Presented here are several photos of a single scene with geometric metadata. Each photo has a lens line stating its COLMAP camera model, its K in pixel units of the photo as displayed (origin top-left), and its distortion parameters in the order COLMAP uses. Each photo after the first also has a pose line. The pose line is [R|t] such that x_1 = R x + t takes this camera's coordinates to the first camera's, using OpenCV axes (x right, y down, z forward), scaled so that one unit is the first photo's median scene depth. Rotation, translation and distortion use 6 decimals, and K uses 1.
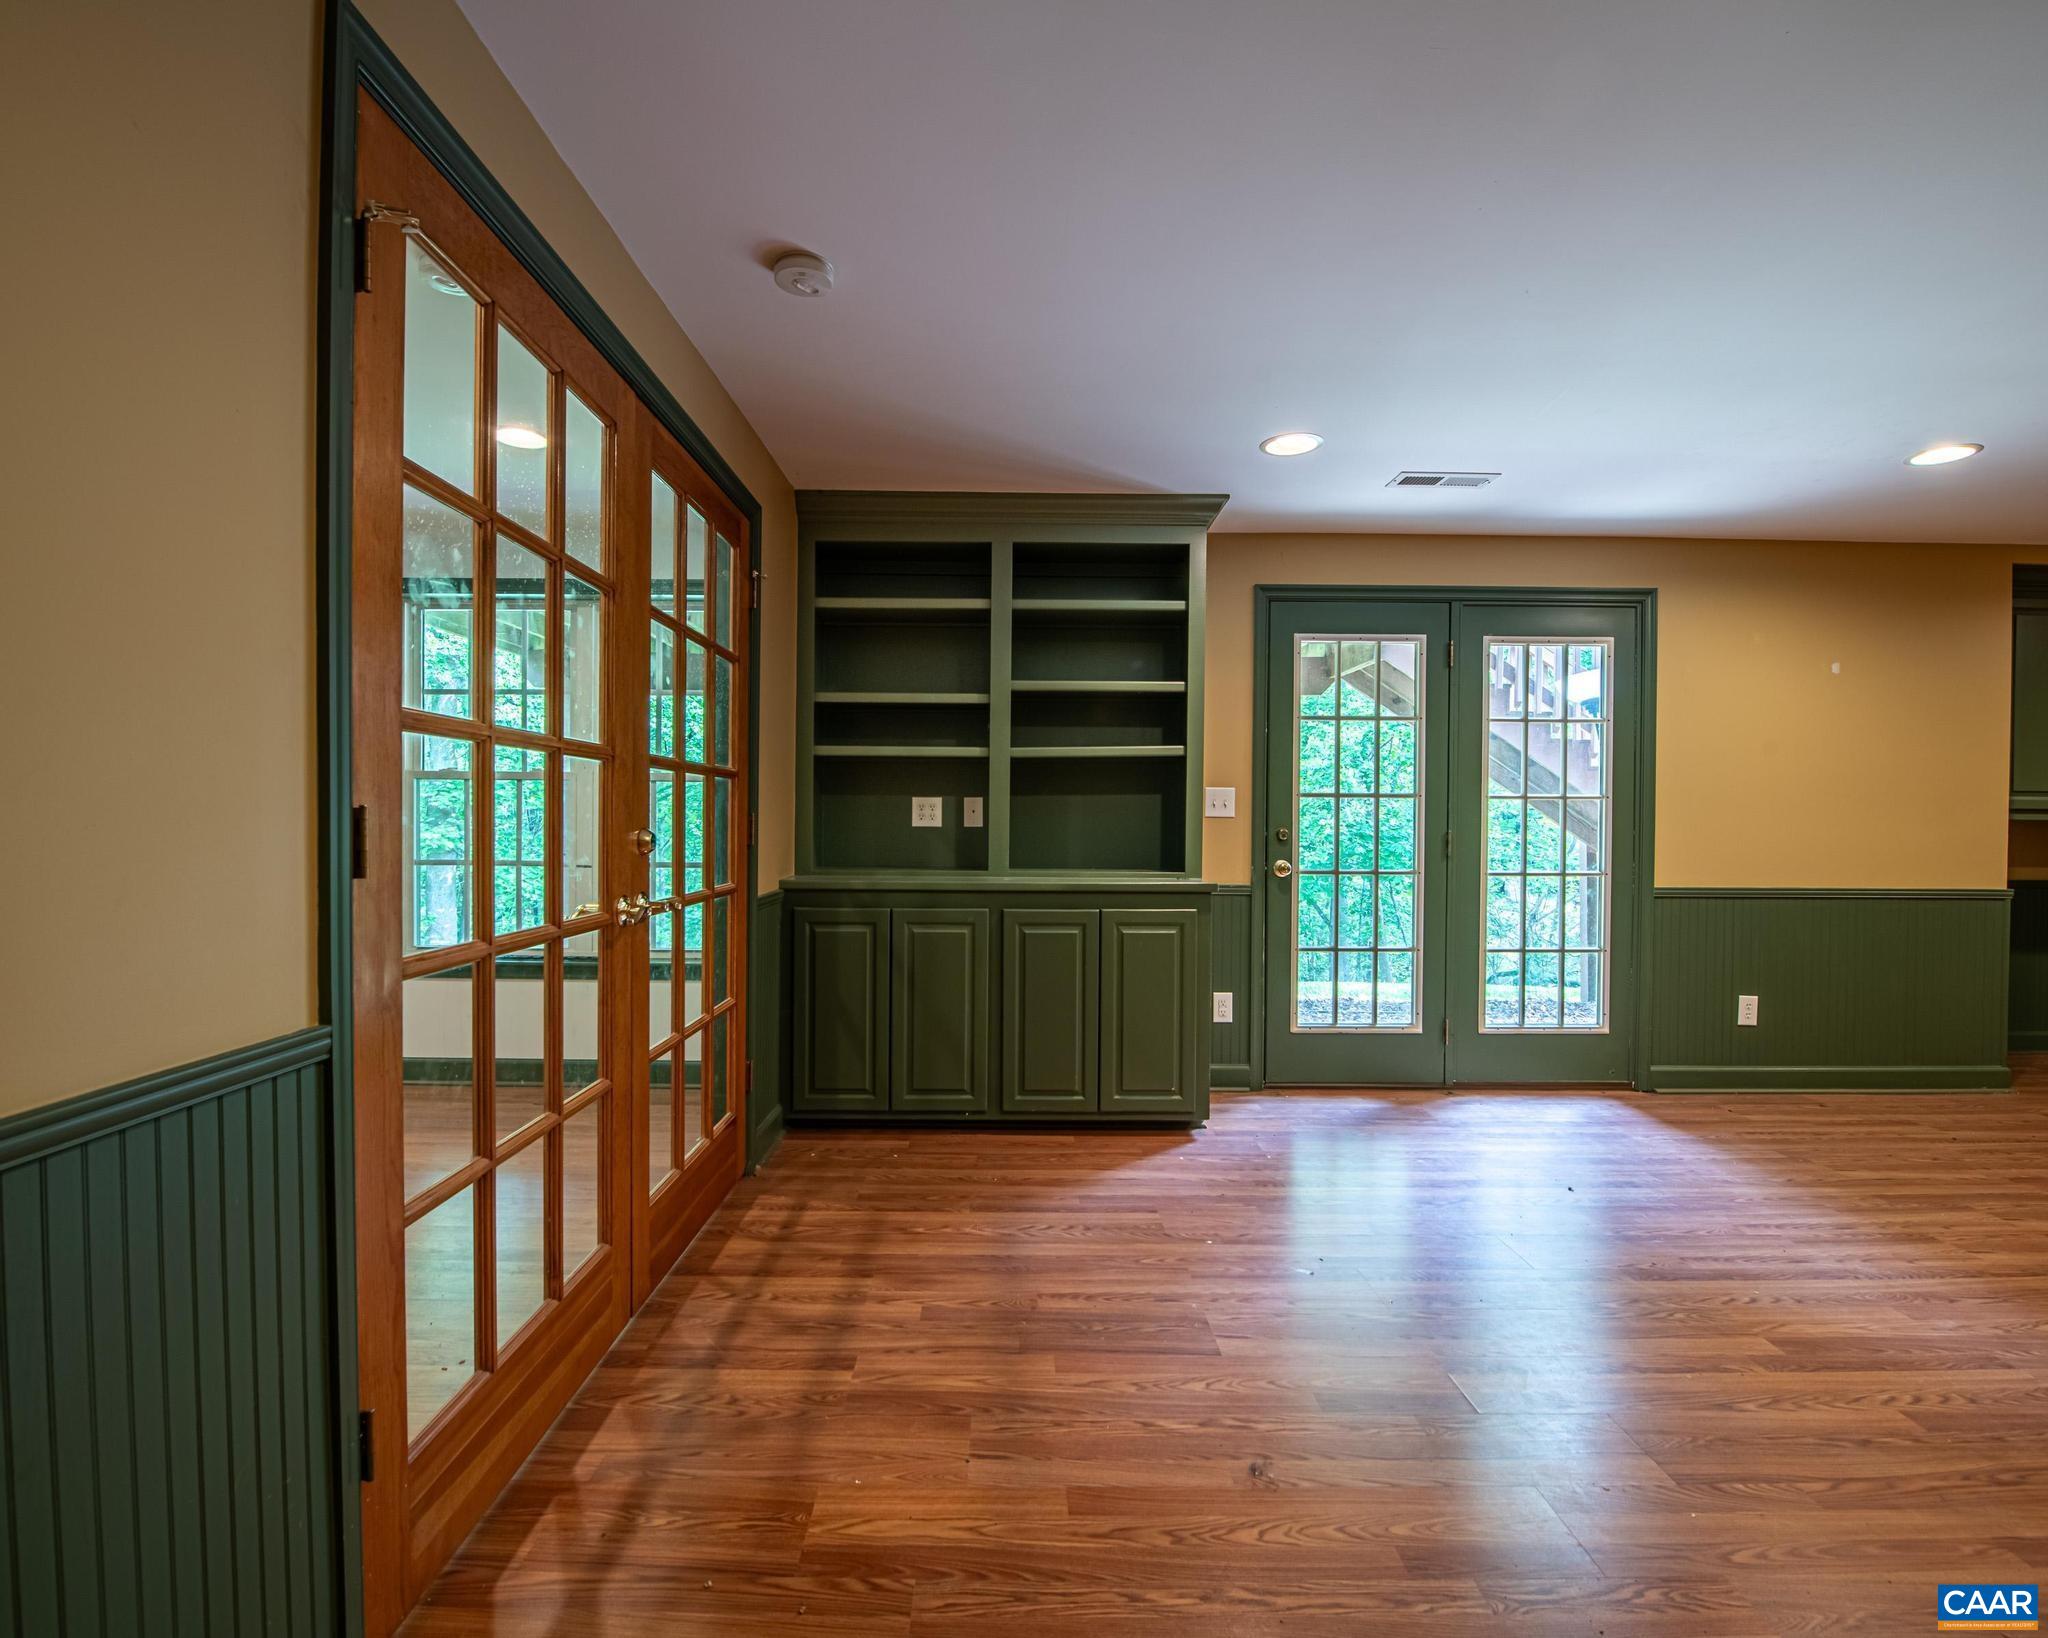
lens RADIAL K [[978.8, 0, 1013.7], [0, 978.8, 833.2], [0, 0, 1]] dist [-0.012872, -0.004987]
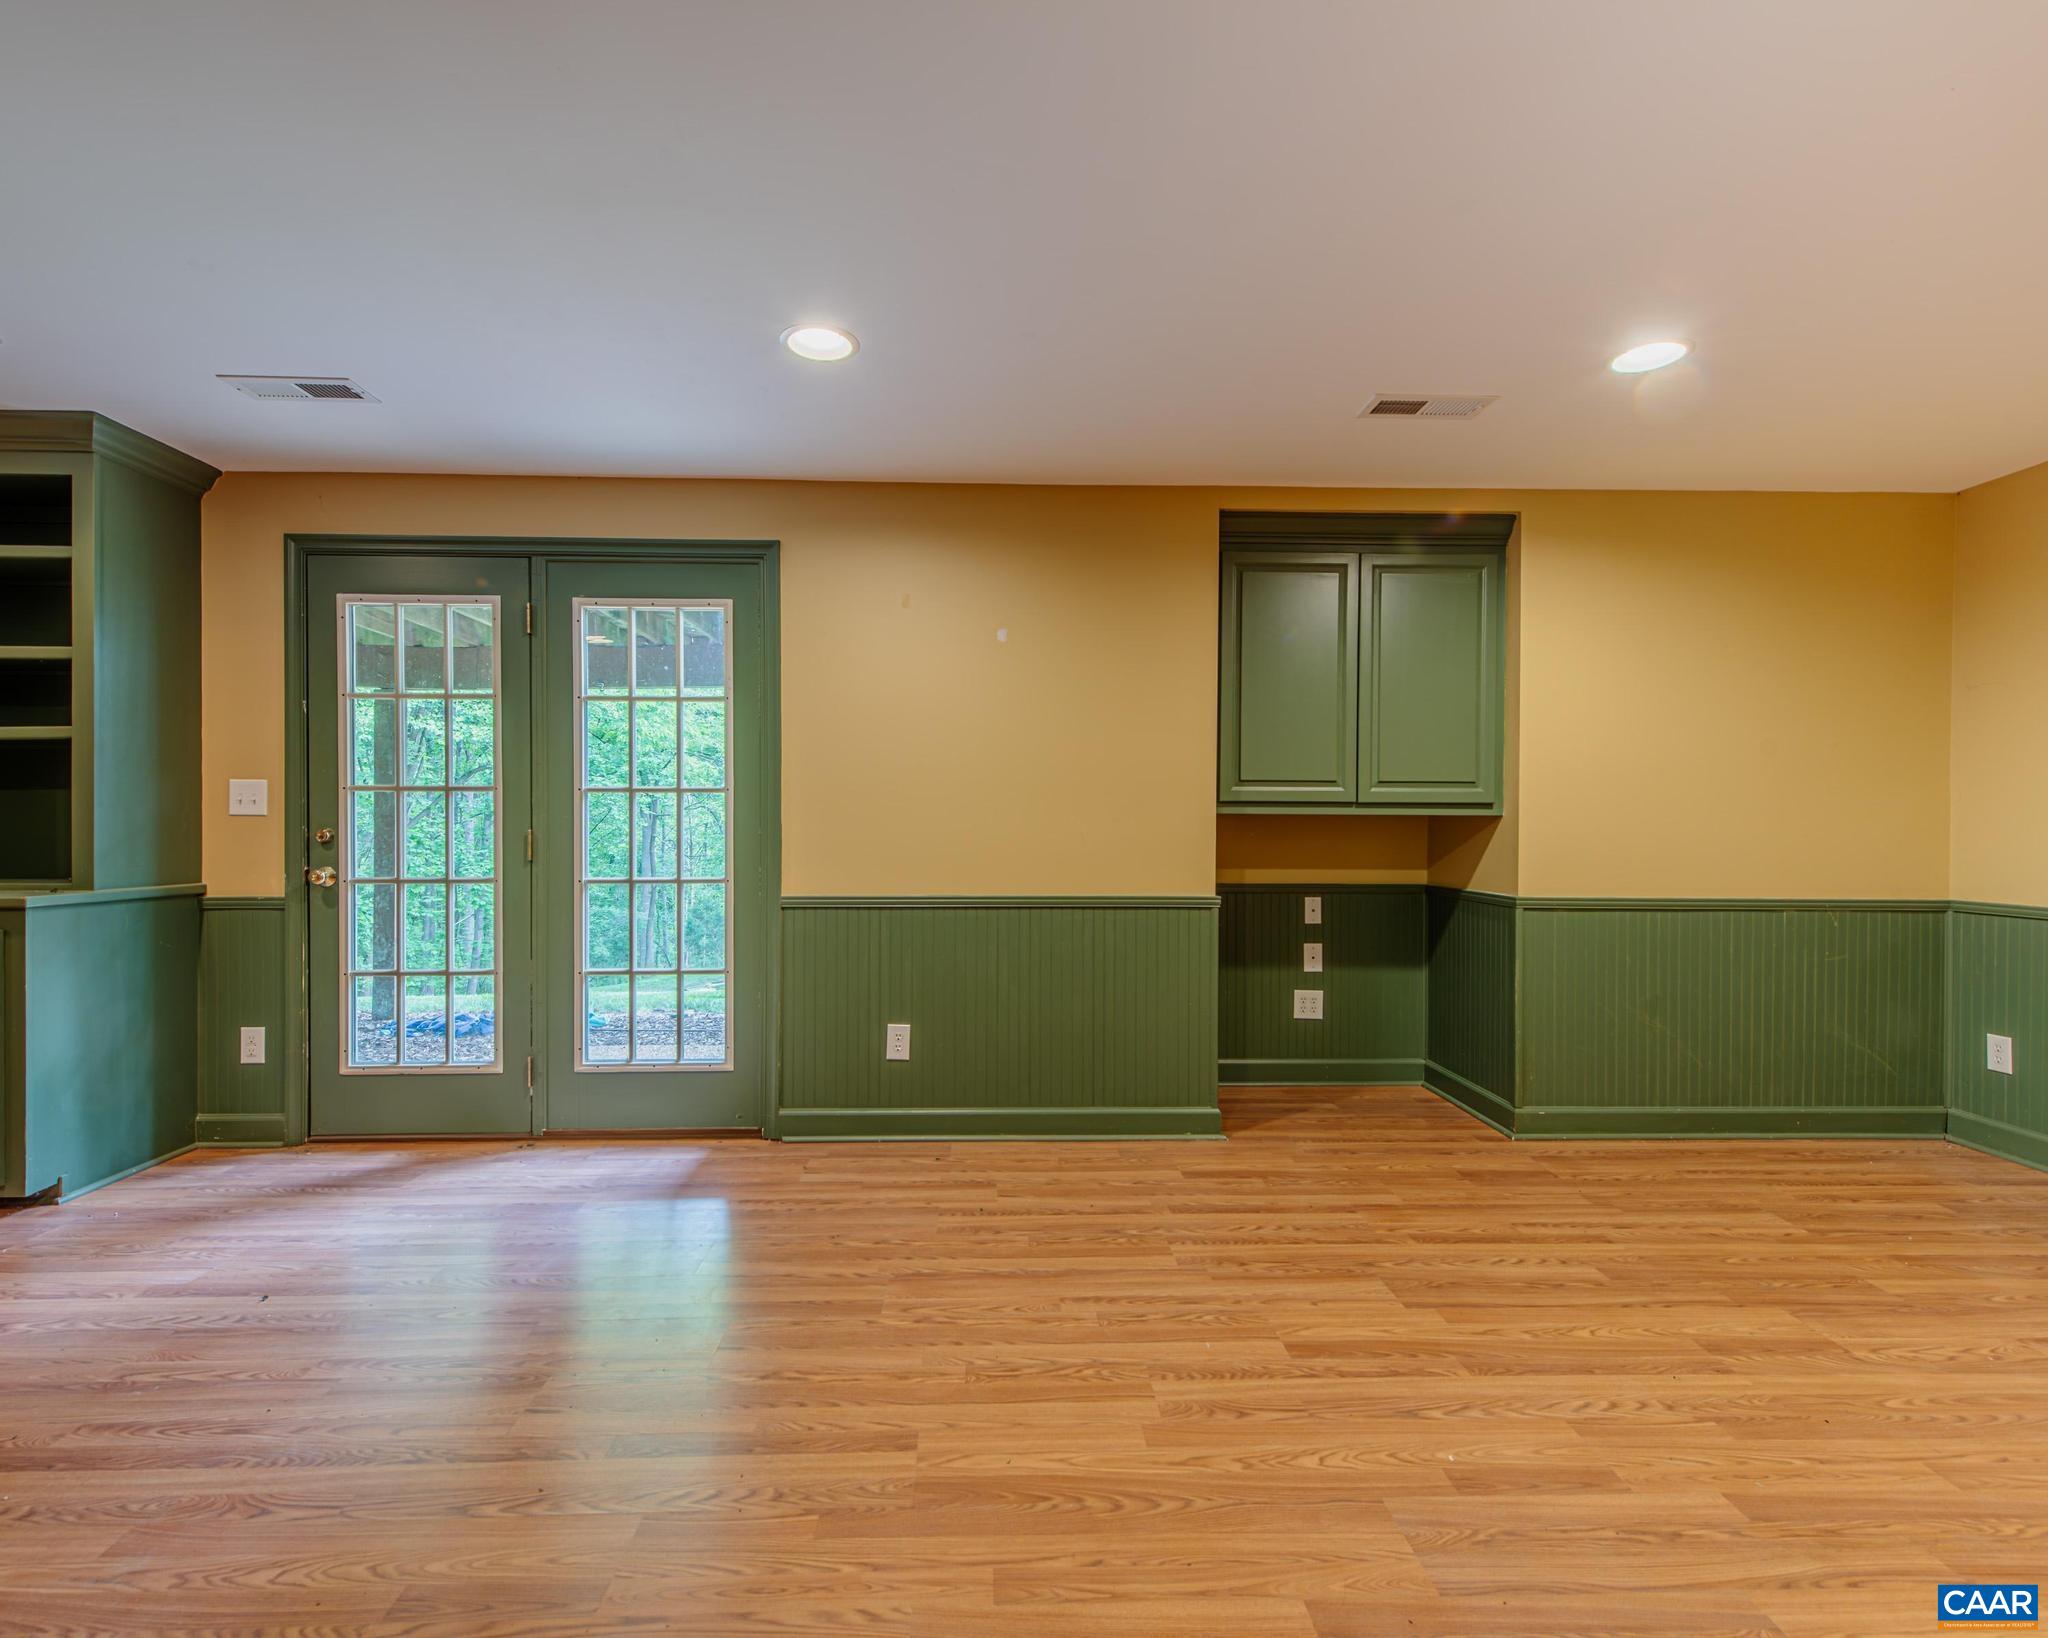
lens RADIAL K [[959.1, 0, 1013.7], [0, 959.1, 833.1], [0, 0, 1]] dist [0.019692, -0.008164]
pose [[0.999610, -0.005485, 0.027374, 0.929801], [0.005583, 0.999978, -0.003511, 0.005665], [-0.027354, 0.003662, 0.999619, 0.181237]]
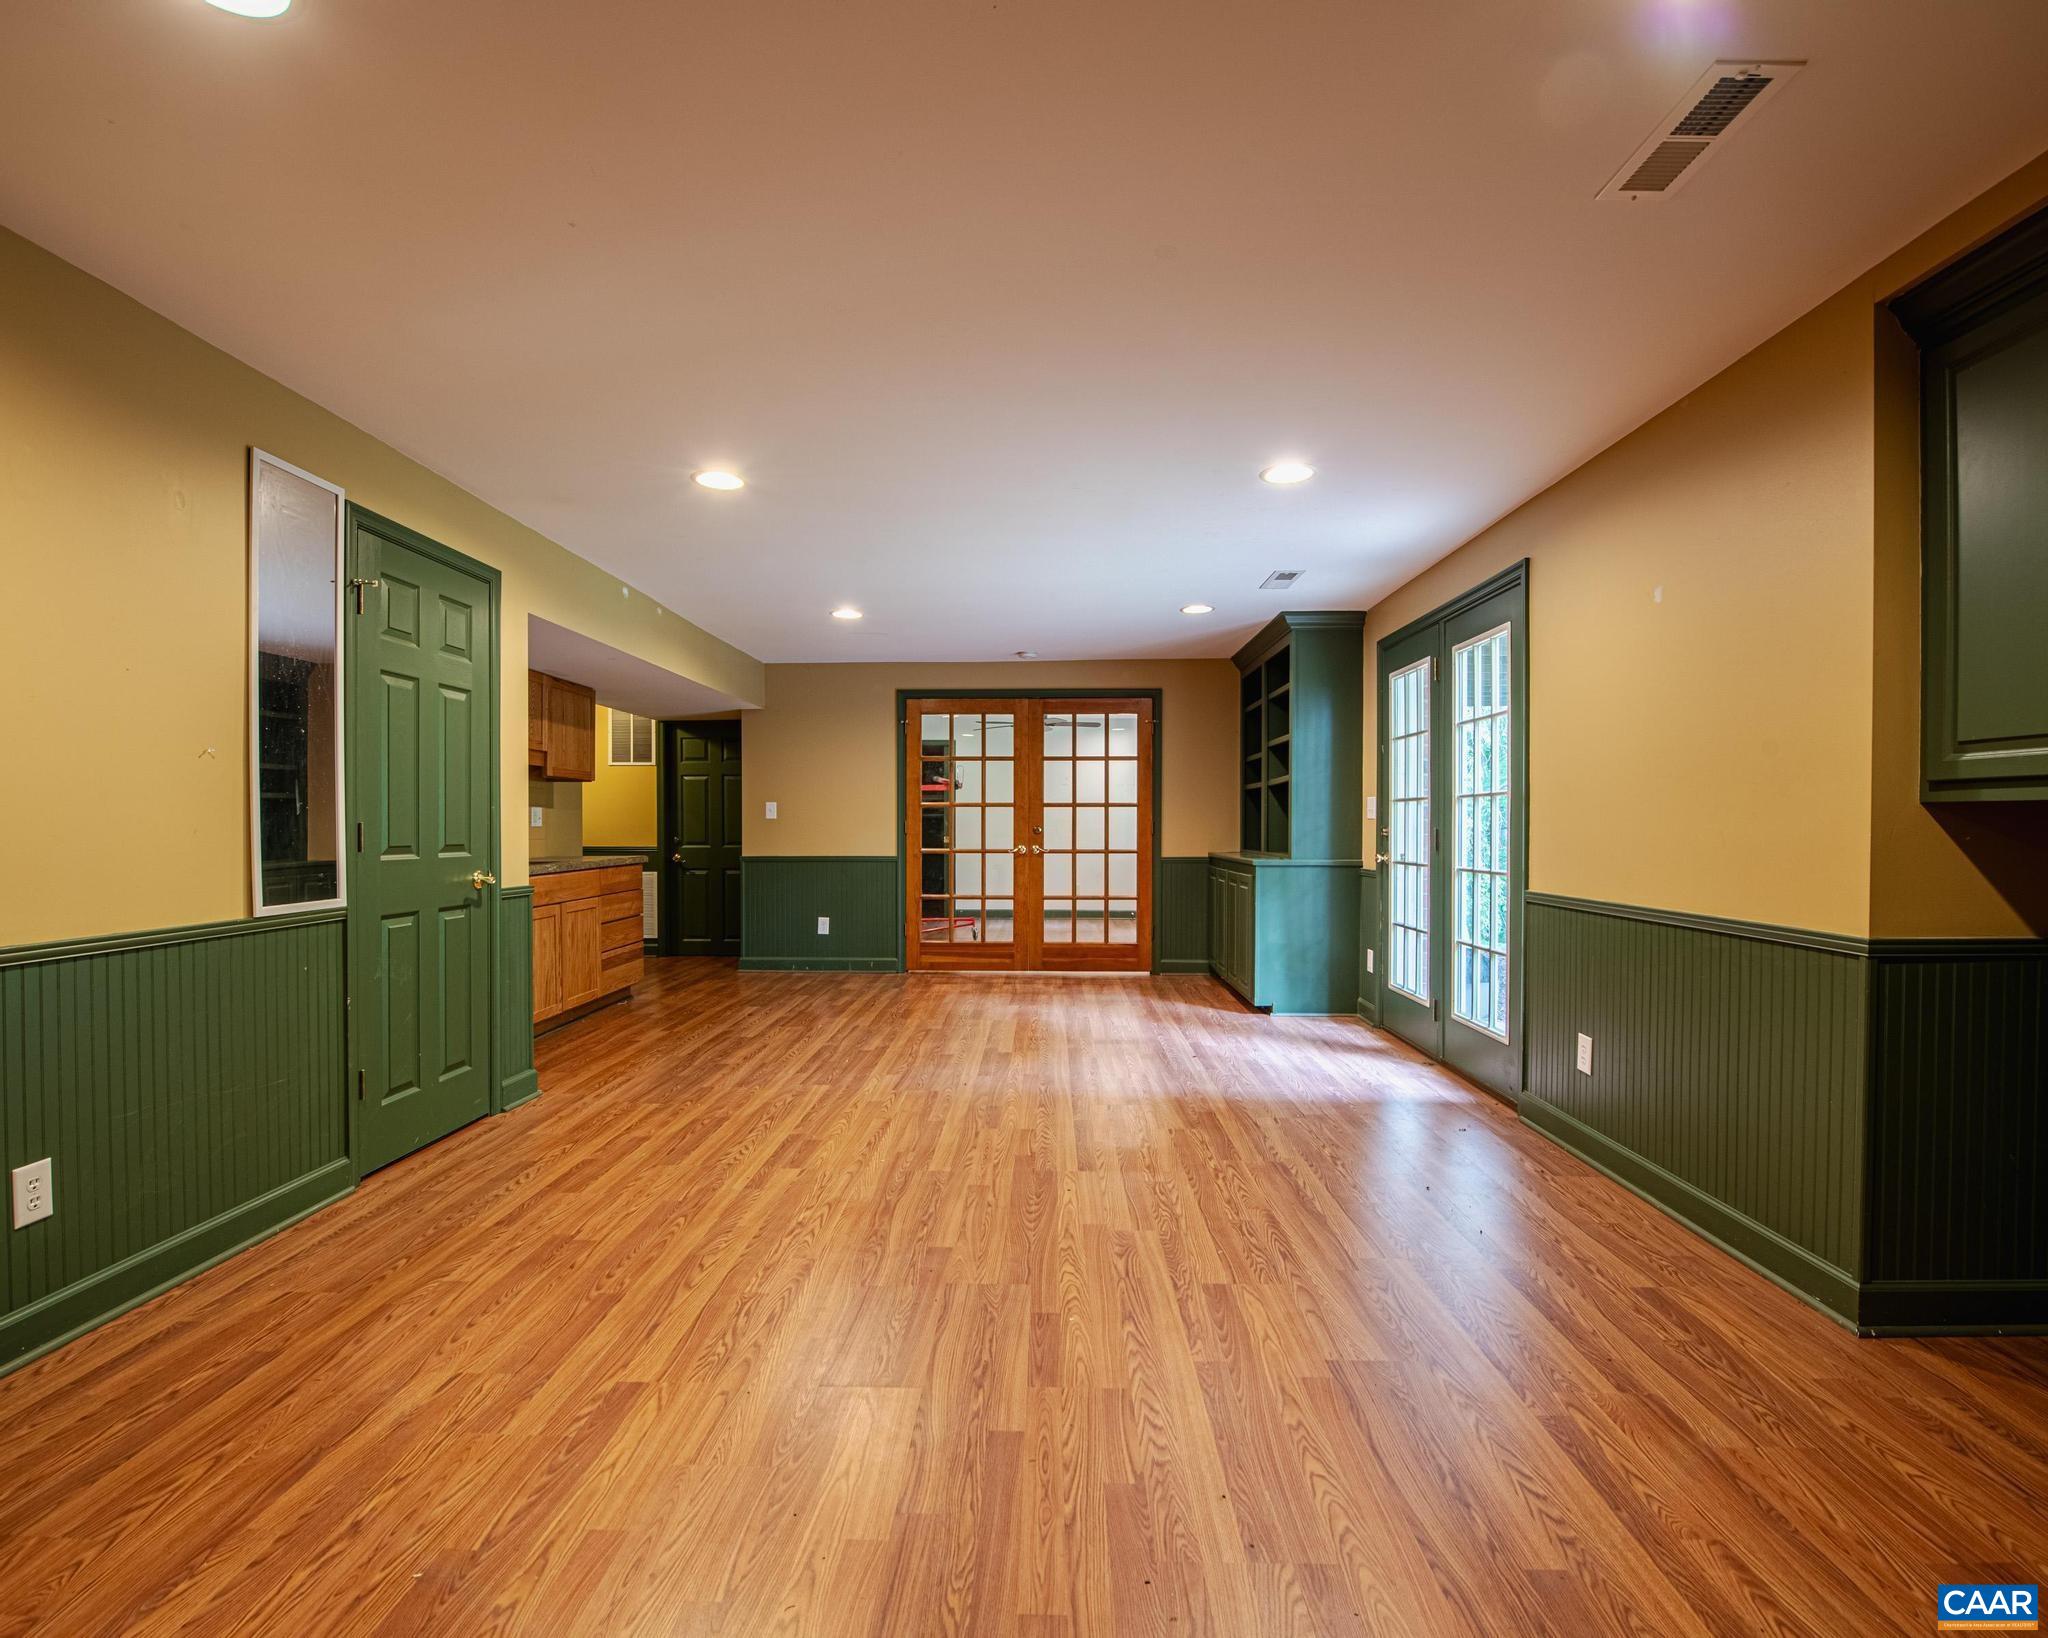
lens RADIAL K [[978.8, 0, 1013.7], [0, 978.8, 833.2], [0, 0, 1]] dist [-0.012872, -0.004987]
pose [[-0.039427, 0.001026, -0.999222, 1.746983], [-0.013865, 0.999903, 0.001574, 0.008669], [0.999126, 0.013917, -0.039409, 0.625731]]
